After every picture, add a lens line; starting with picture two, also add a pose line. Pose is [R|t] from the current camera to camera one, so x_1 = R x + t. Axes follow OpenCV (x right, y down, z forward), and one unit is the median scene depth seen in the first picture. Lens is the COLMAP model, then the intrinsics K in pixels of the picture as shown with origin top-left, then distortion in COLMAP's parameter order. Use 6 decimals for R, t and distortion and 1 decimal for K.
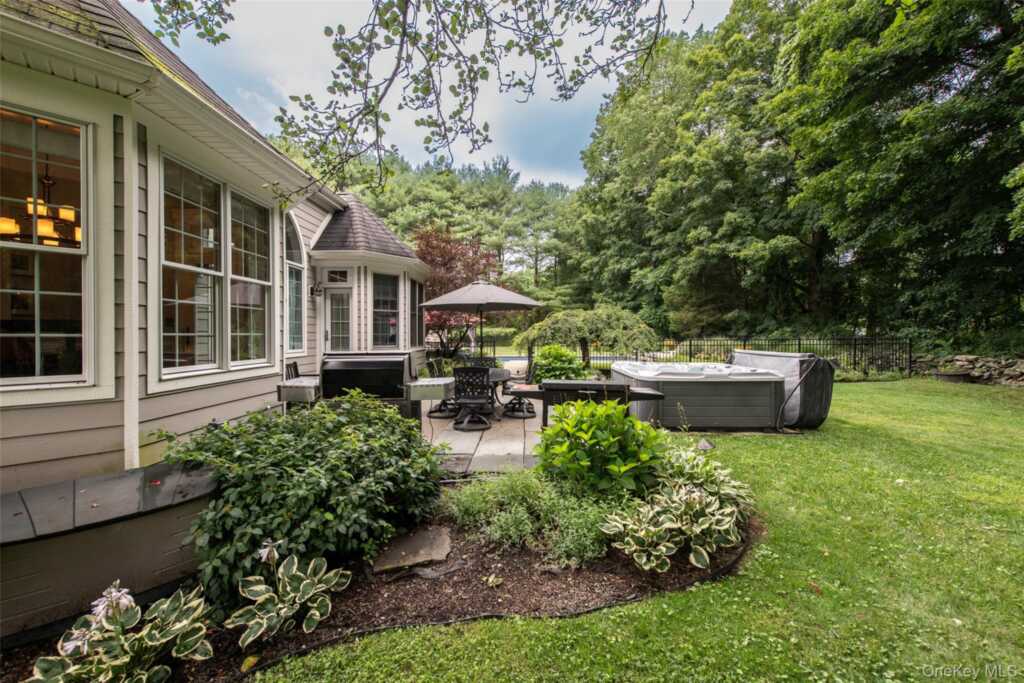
lens RADIAL K [[419.2, 0, 511.1], [0, 419.2, 340.5], [0, 0, 1]] dist [-0.001836, -0.000060]
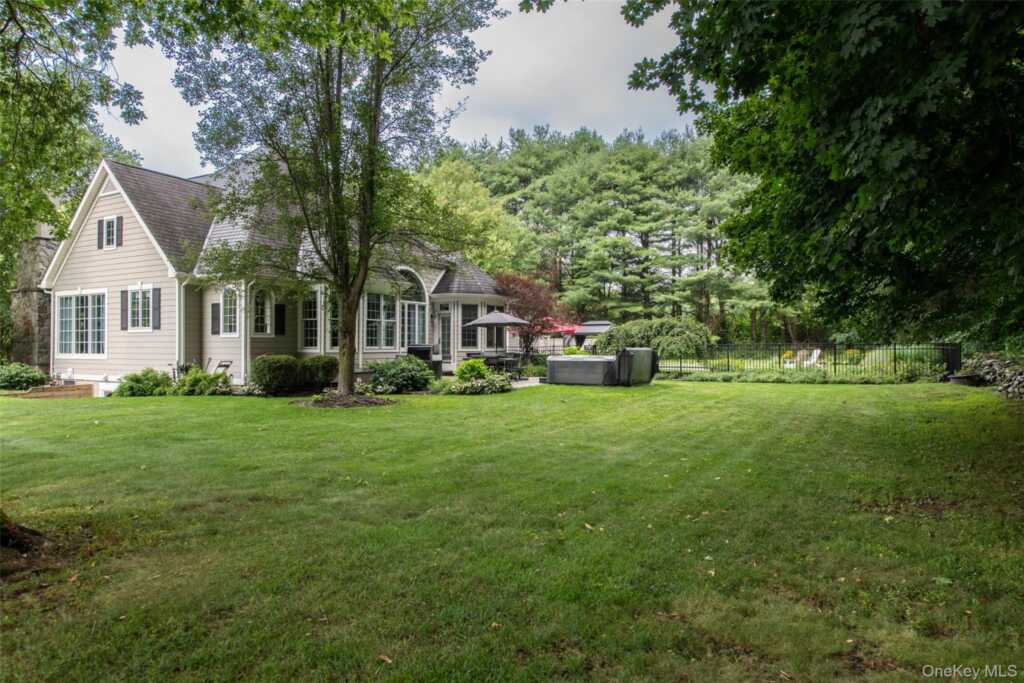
lens RADIAL K [[646.4, 0, 512.3], [0, 646.4, 343.1], [0, 0, 1]] dist [0.005814, 0.001801]
pose [[0.889170, -0.009012, -0.457489, 1.082054], [0.000314, 0.999818, -0.019085, 0.051474], [0.457578, 0.016827, 0.889010, -1.291254]]
